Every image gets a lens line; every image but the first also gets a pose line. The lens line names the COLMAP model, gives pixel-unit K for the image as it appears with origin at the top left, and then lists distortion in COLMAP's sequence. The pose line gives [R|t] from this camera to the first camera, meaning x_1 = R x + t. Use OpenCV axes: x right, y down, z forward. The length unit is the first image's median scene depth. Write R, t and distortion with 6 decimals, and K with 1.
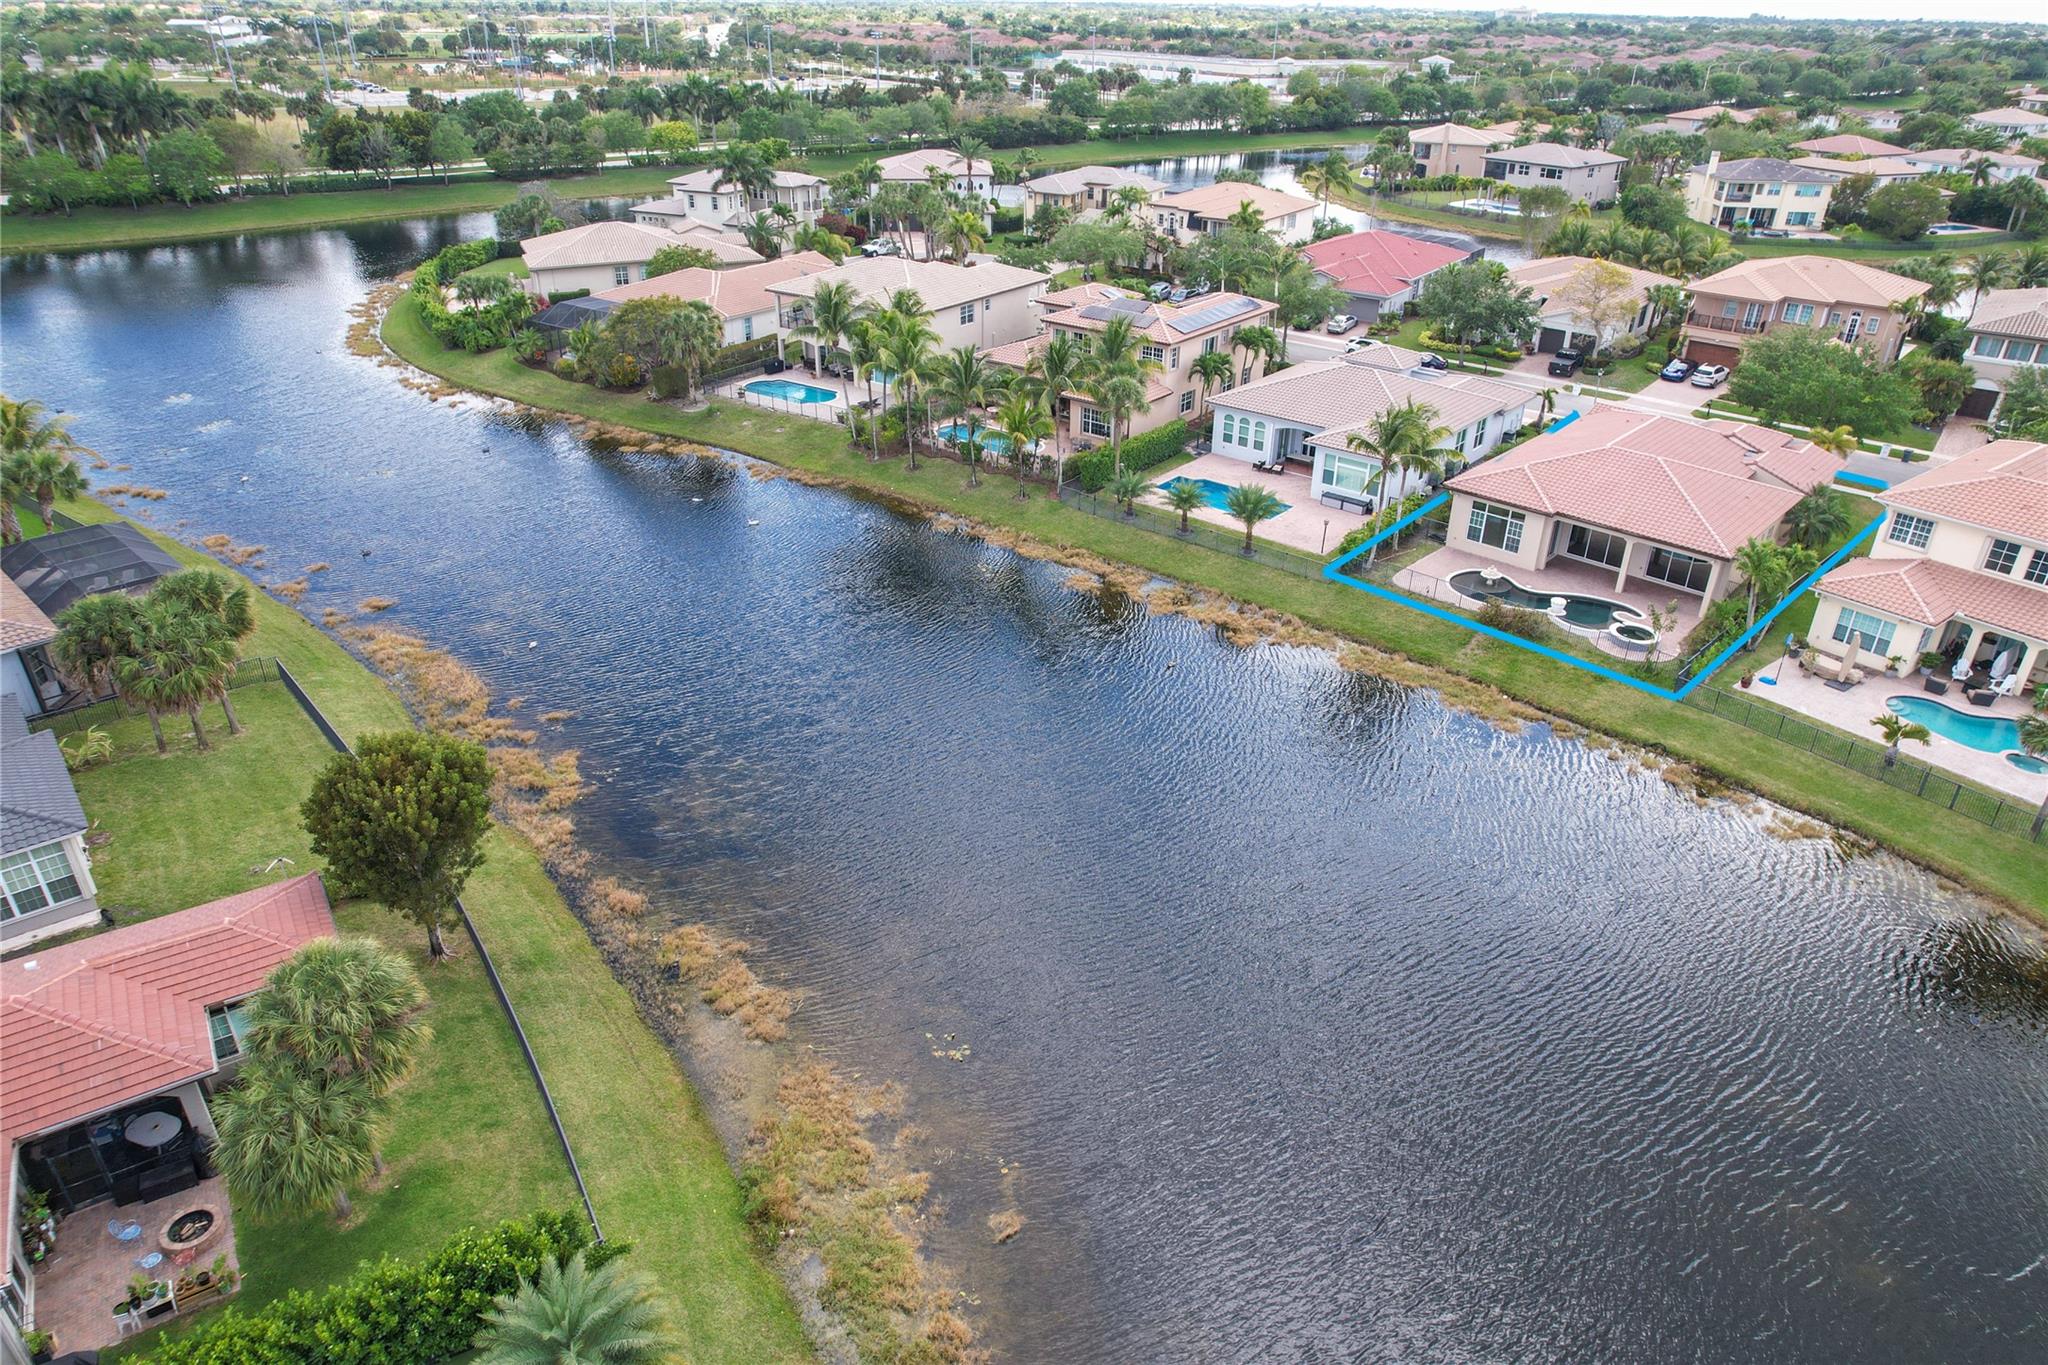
lens RADIAL K [[1320.1, 0, 1030.8], [0, 1320.1, 683.8], [0, 0, 1]] dist [-0.063564, 0.054299]
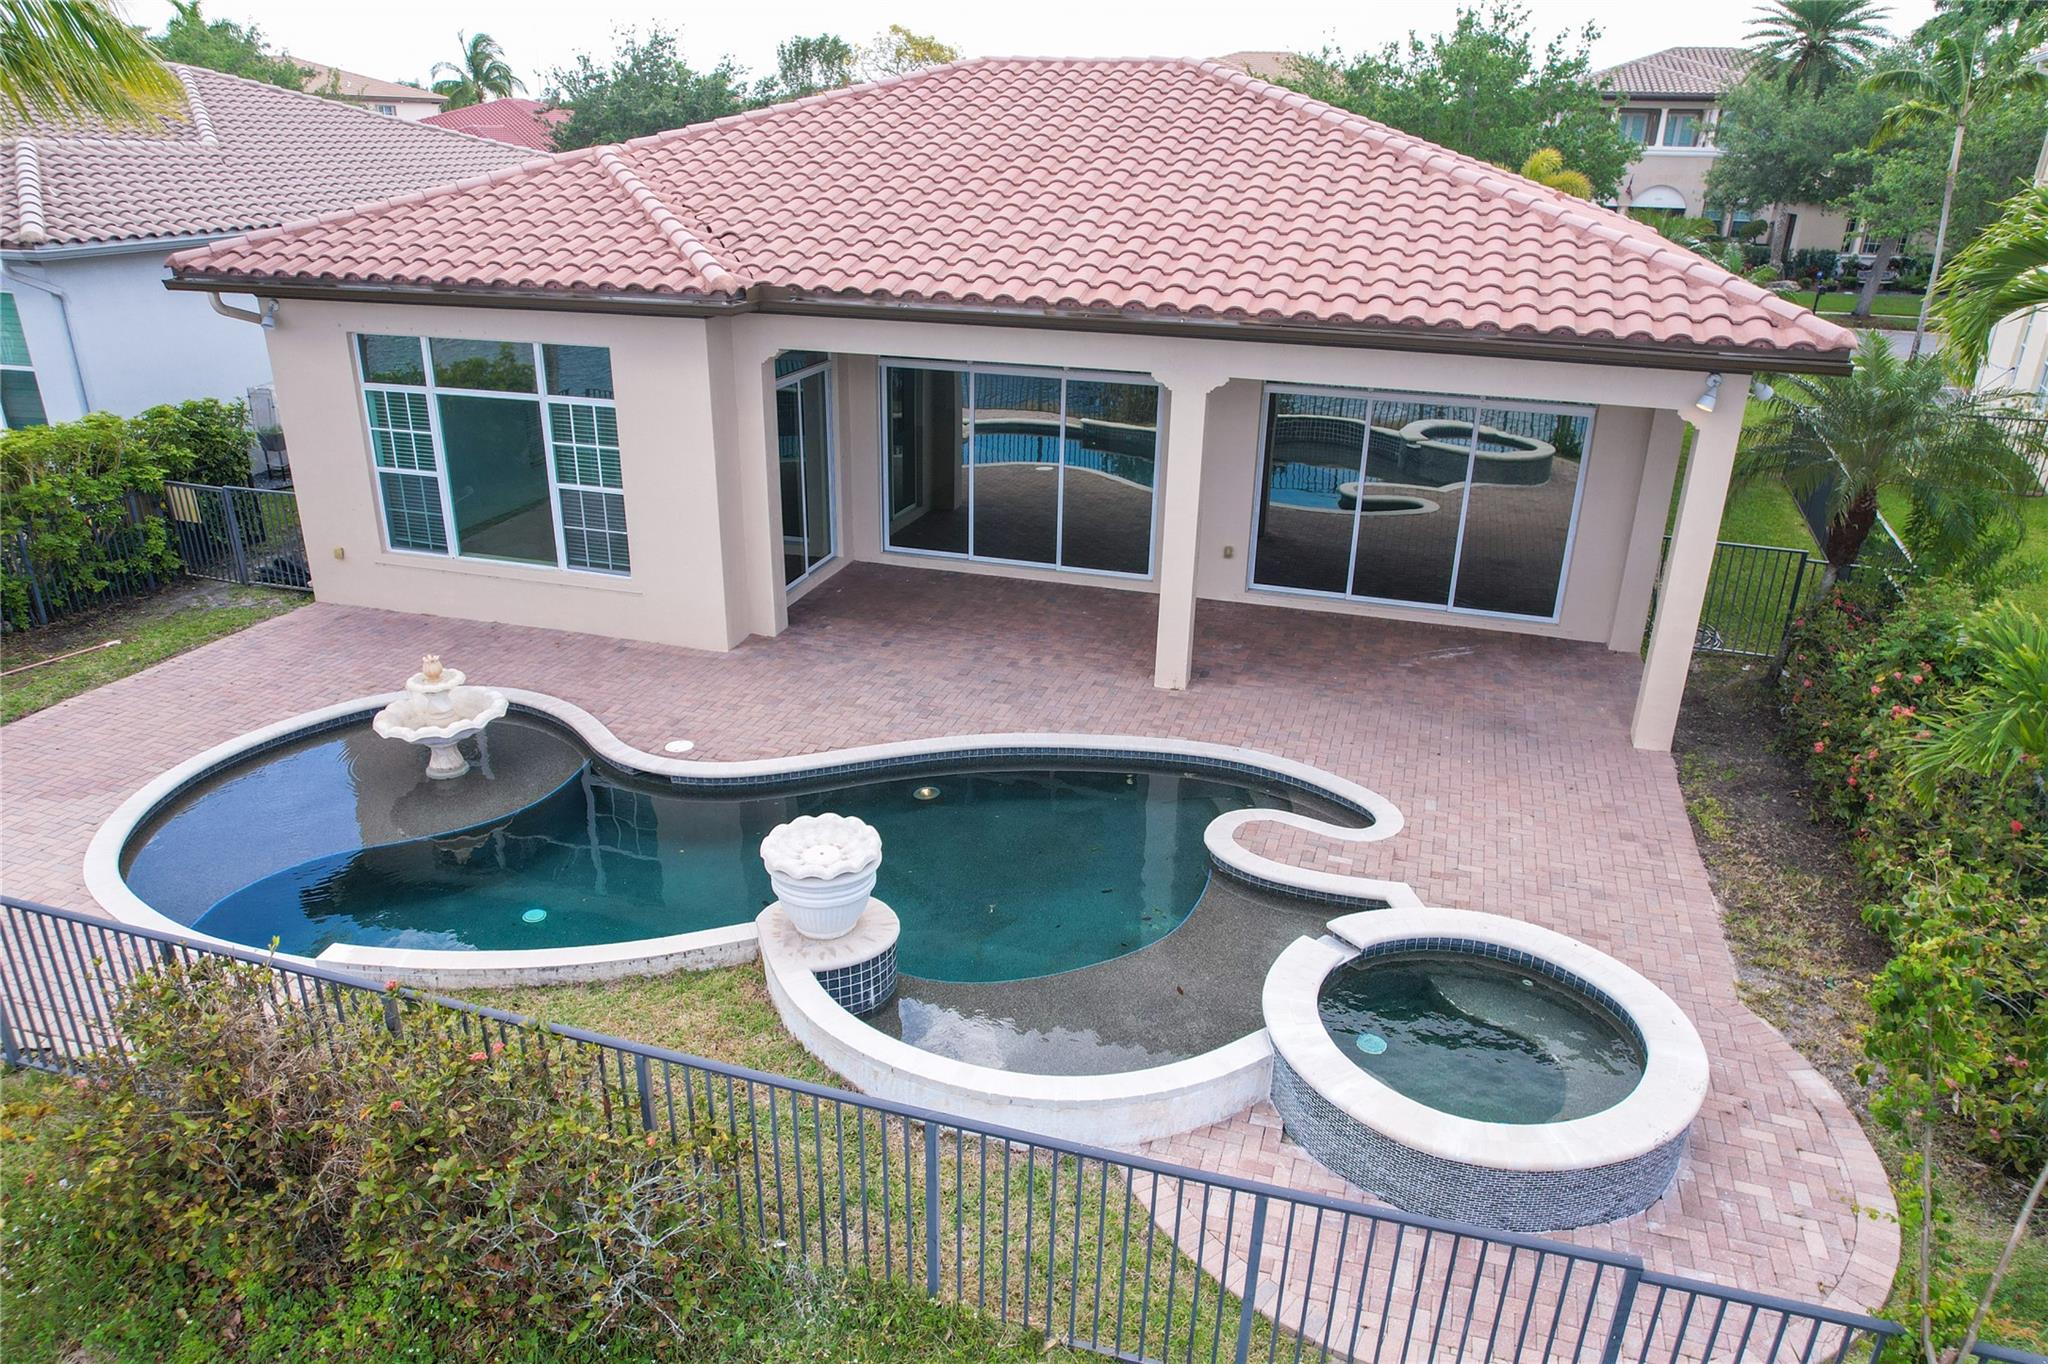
lens RADIAL K [[1320.1, 0, 1030.8], [0, 1320.1, 683.3], [0, 0, 1]] dist [-0.063564, 0.054299]
pose [[0.897852, -0.158848, 0.410645, 0.346354], [0.202357, 0.977190, -0.064438, -0.061263], [-0.391043, 0.140953, 0.909515, 0.815828]]
